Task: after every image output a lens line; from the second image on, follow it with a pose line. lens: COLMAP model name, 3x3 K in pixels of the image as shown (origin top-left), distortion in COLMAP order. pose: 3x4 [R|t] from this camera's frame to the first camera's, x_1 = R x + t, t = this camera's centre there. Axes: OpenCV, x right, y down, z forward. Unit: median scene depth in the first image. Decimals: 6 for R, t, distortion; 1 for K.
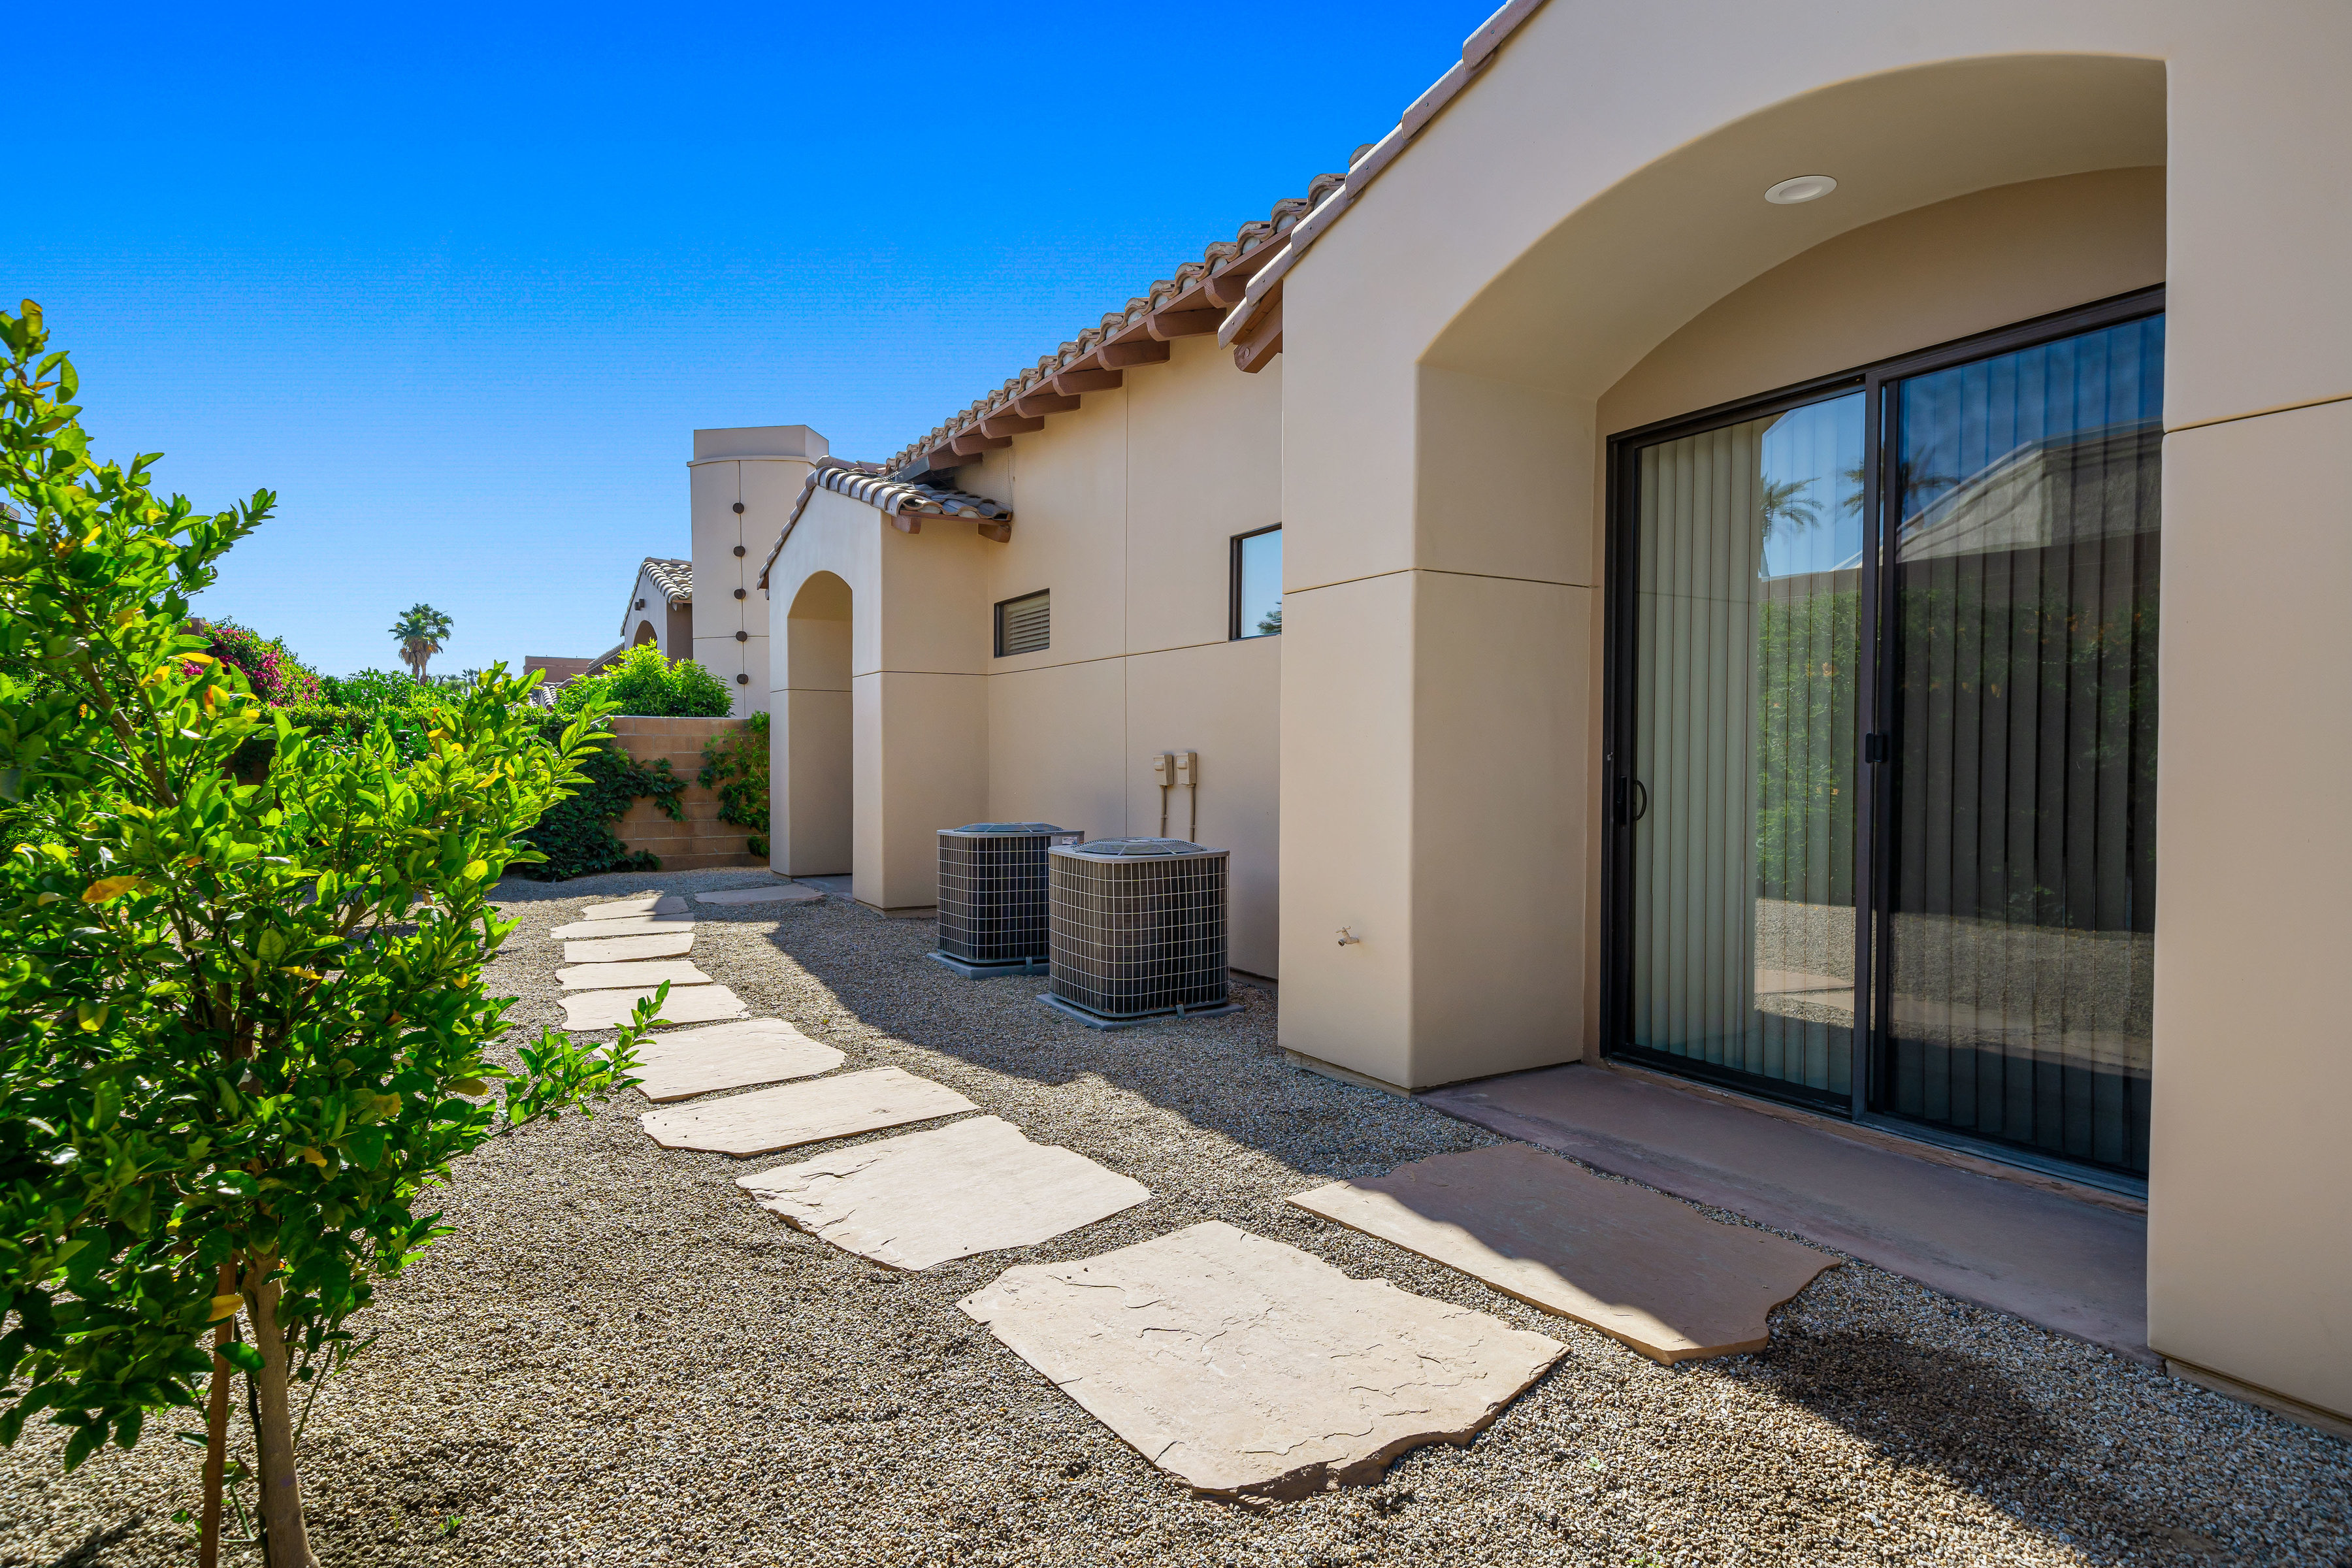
lens RADIAL K [[1231.6, 0, 1176.0], [0, 1231.6, 784.0], [0, 0, 1]] dist [0.000640, 0.000076]
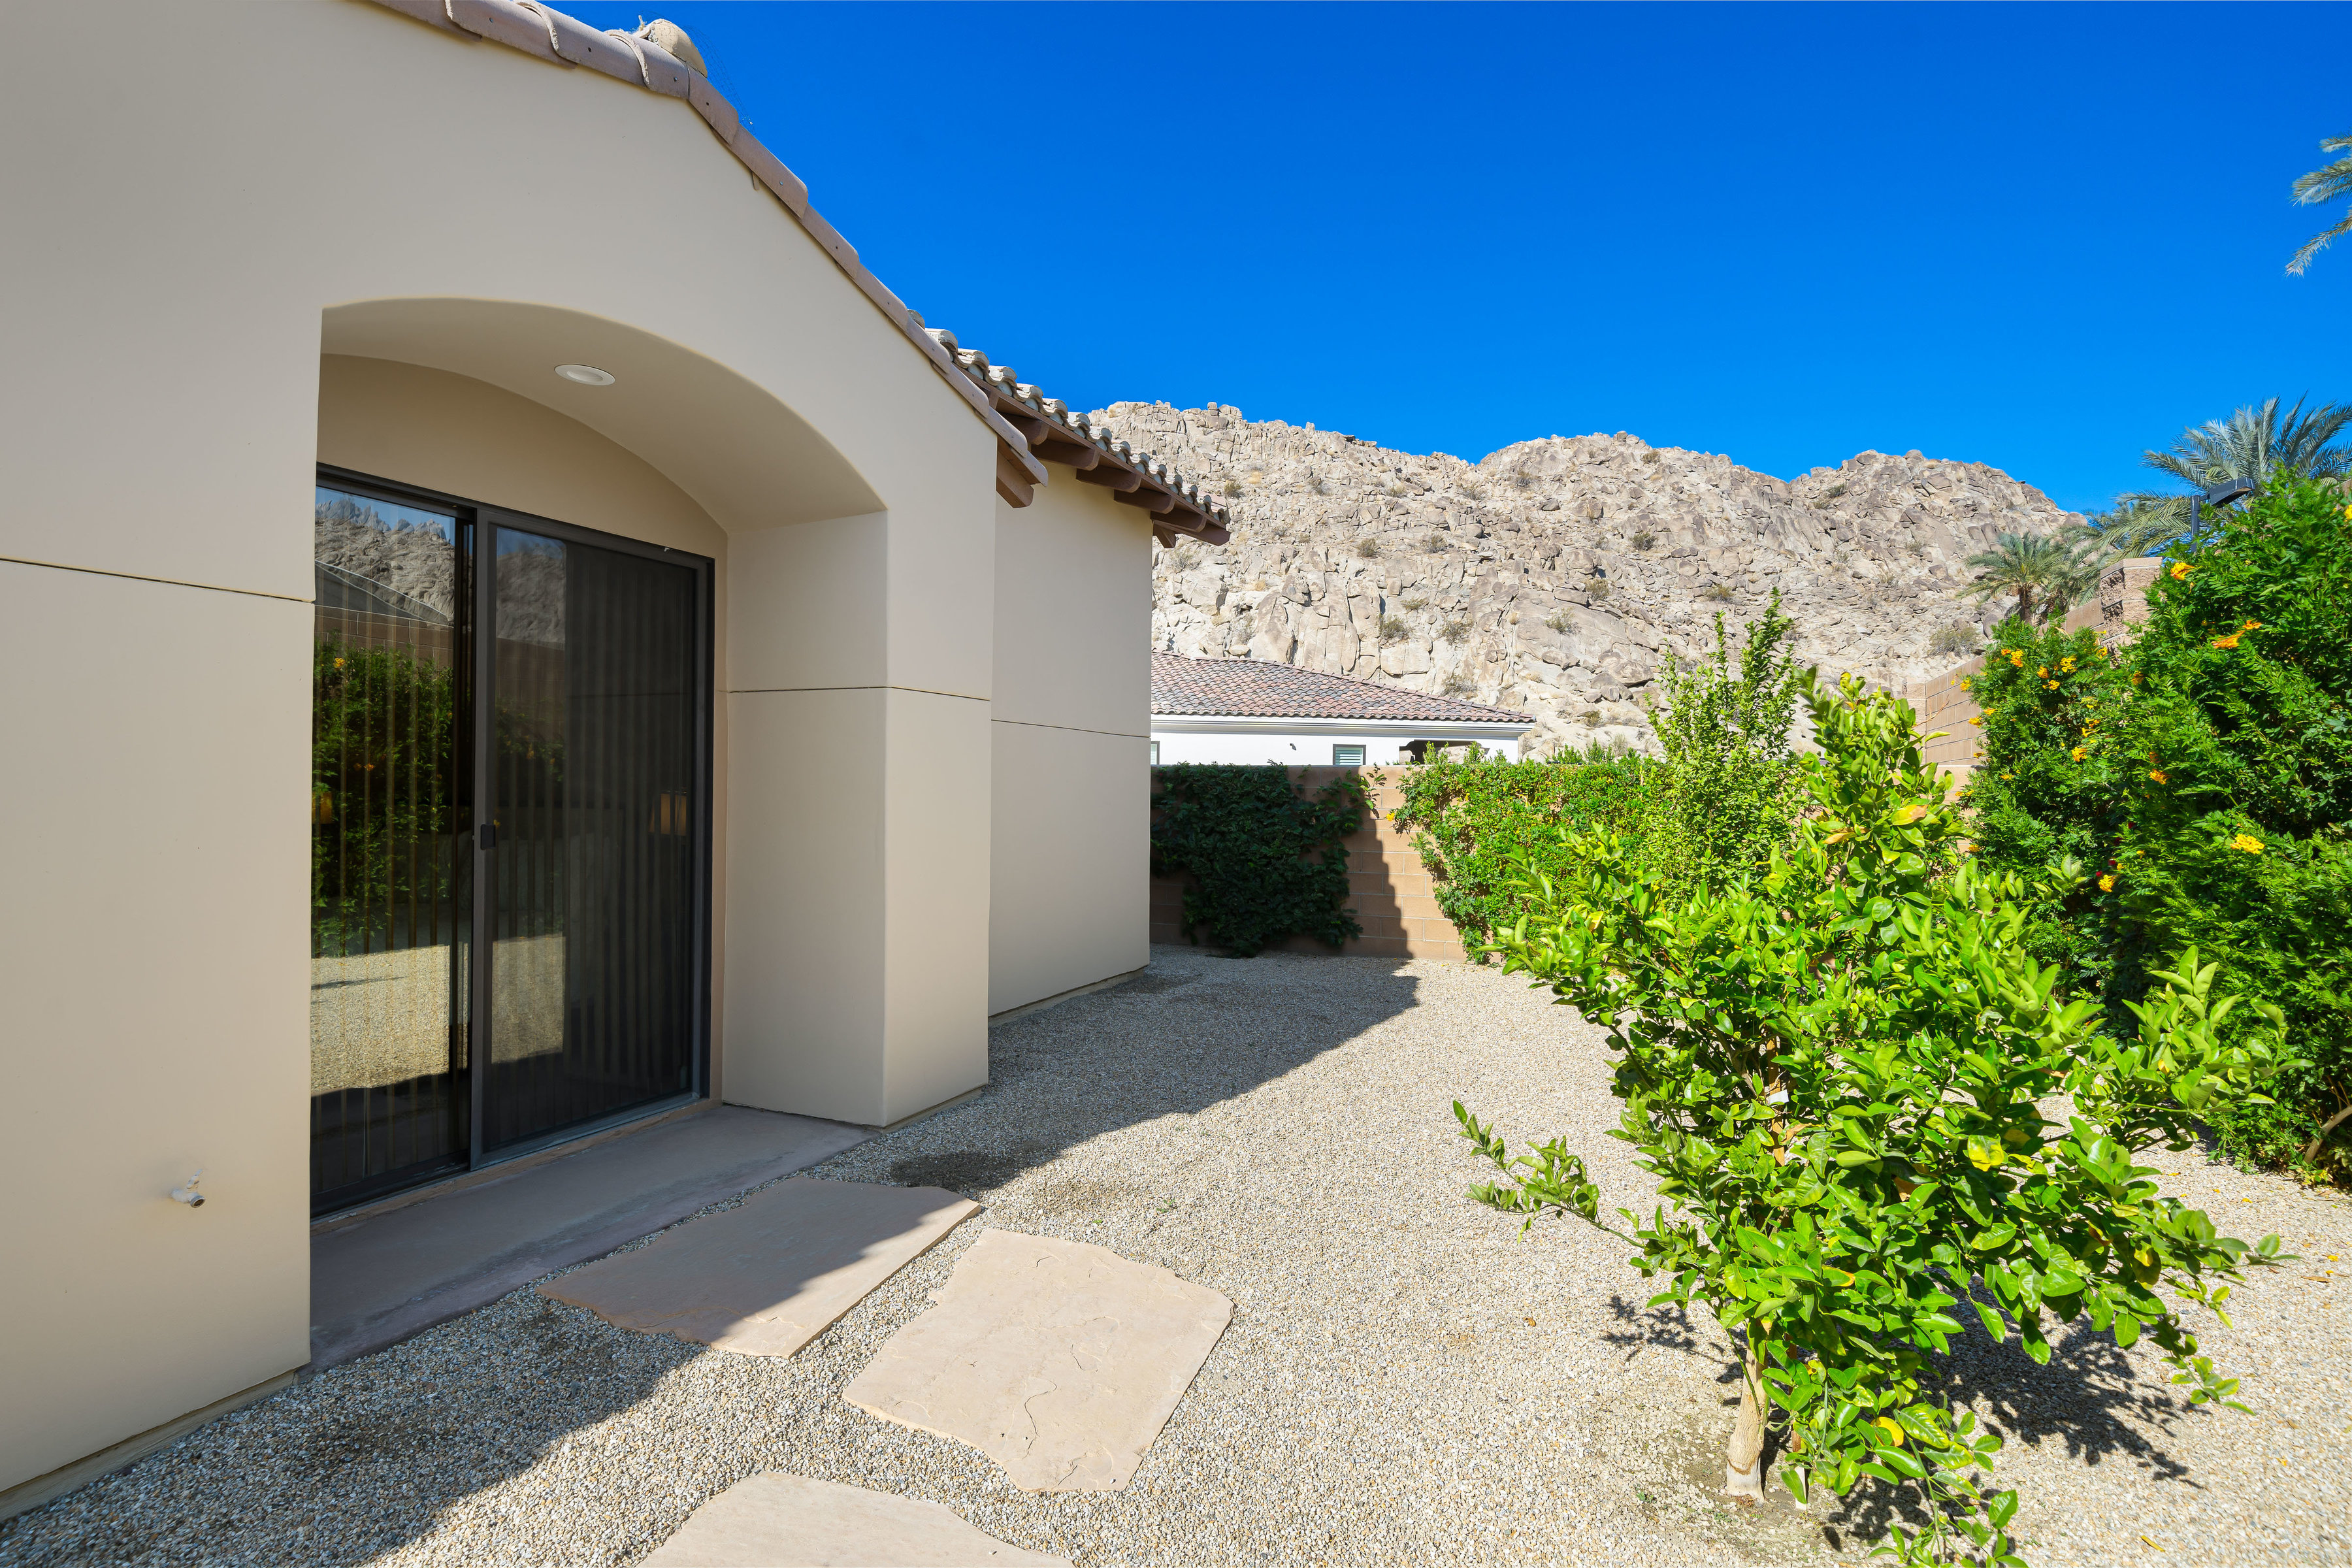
lens RADIAL K [[1115.9, 0, 1176.0], [0, 1115.9, 784.0], [0, 0, 1]] dist [0.000539, 0.000356]
pose [[-0.555346, -0.008425, 0.831576, -0.711390], [0.005897, 0.999884, 0.014069, -0.096288], [-0.831598, 0.012717, -0.555232, 1.123346]]
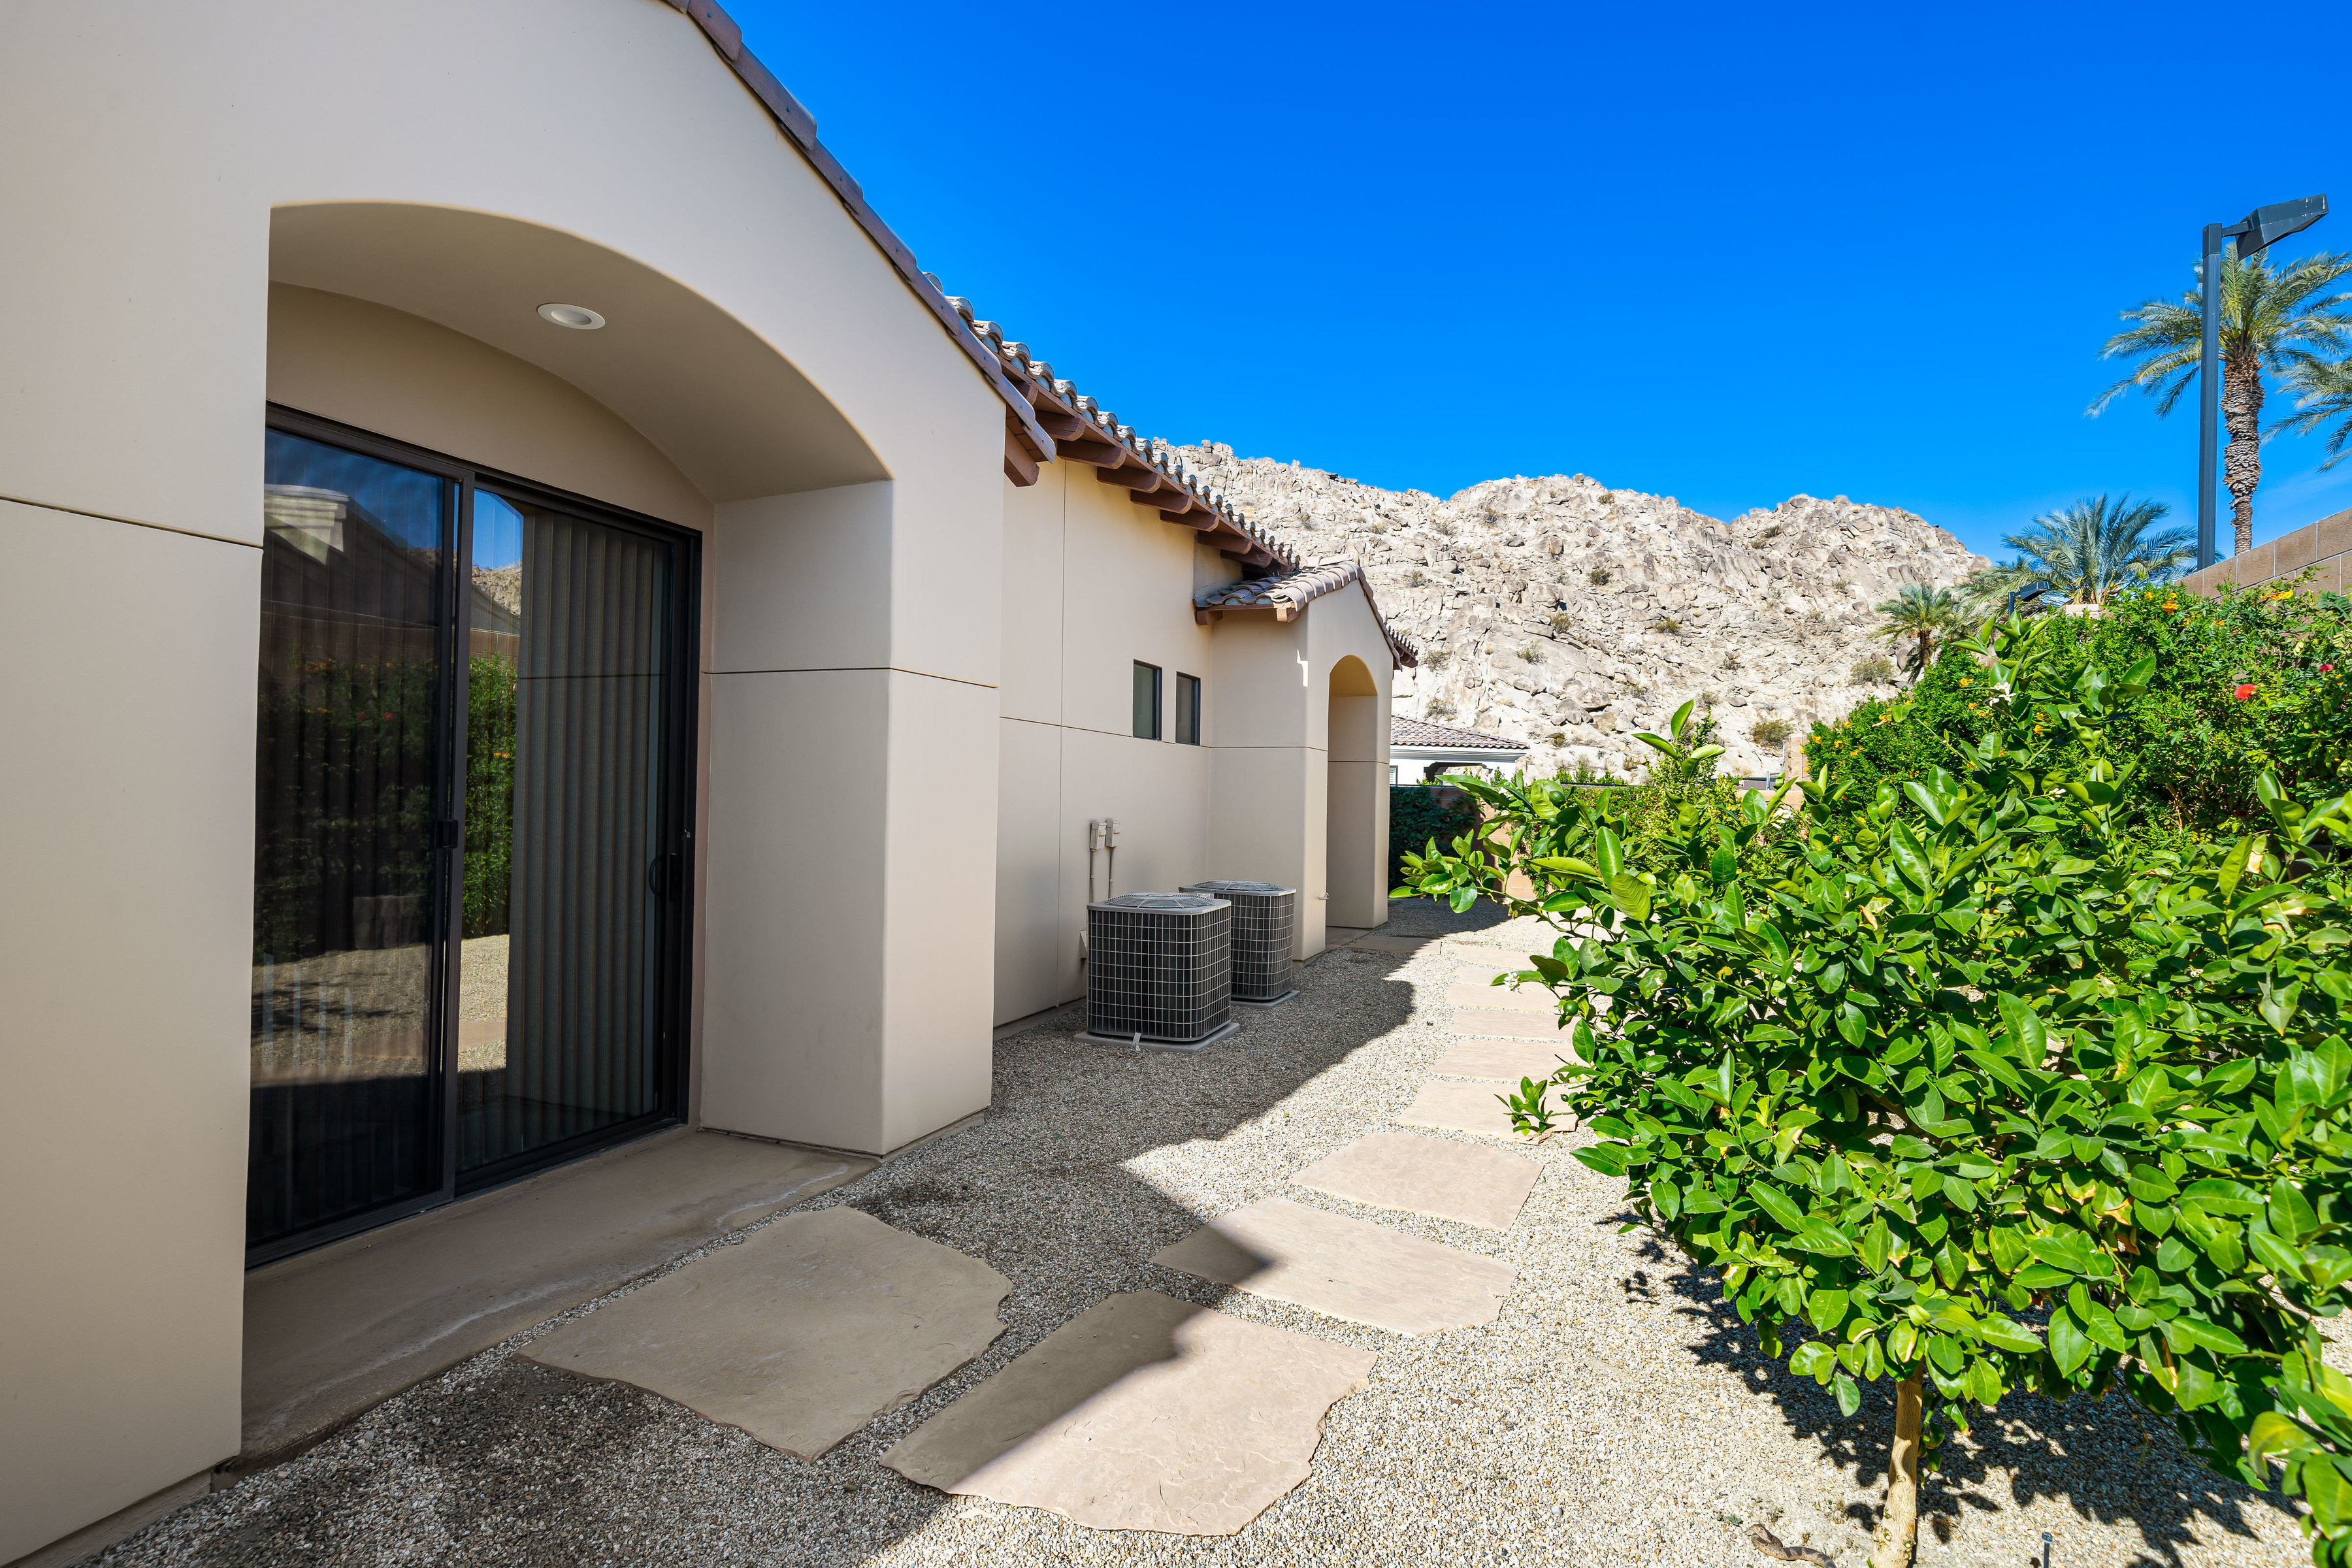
lens RADIAL K [[1115.9, 0, 1176.0], [0, 1115.9, 784.0], [0, 0, 1]] dist [0.000539, 0.000356]
pose [[-0.588605, -0.005763, 0.808401, -0.805987], [-0.001928, 0.999982, 0.005726, -0.100136], [-0.808419, 0.001812, -0.588605, 1.294145]]
